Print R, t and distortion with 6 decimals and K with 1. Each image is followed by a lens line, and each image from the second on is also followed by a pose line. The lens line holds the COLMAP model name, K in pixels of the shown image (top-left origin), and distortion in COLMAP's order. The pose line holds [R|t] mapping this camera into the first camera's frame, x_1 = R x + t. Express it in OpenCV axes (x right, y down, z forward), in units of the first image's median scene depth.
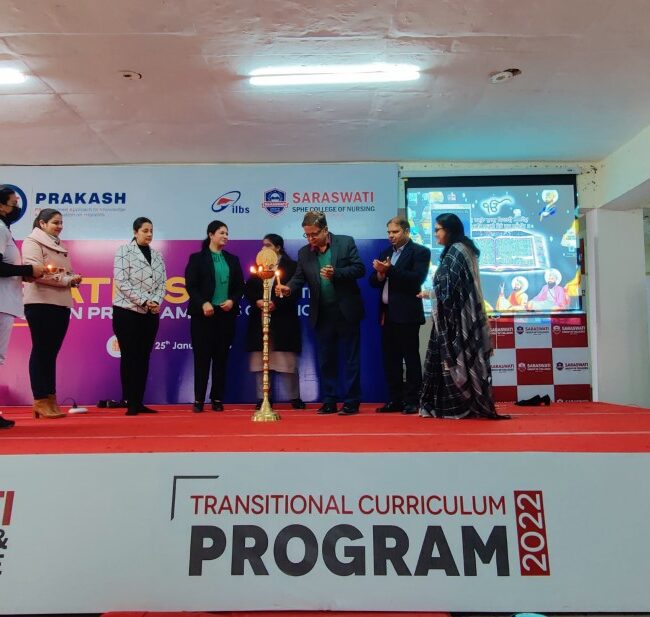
lens RADIAL K [[657.8, 0, 321.4], [0, 657.8, 310.6], [0, 0, 1]] dist [0.049162, -0.103087]
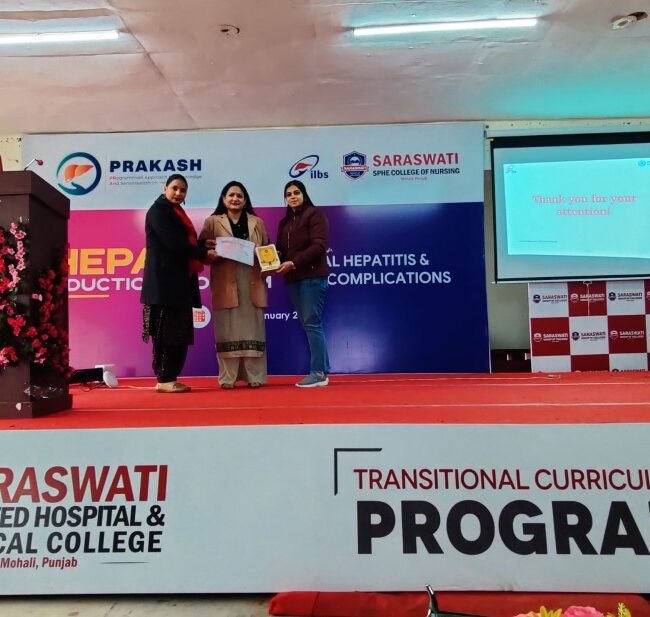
lens RADIAL K [[657.8, 0, 321.4], [0, 657.8, 310.6], [0, 0, 1]] dist [0.049162, -0.103087]
pose [[0.999332, -0.010182, -0.035085, -0.099796], [0.011636, 0.999071, 0.041492, 0.006587], [0.034630, -0.041872, 0.998523, 0.032338]]
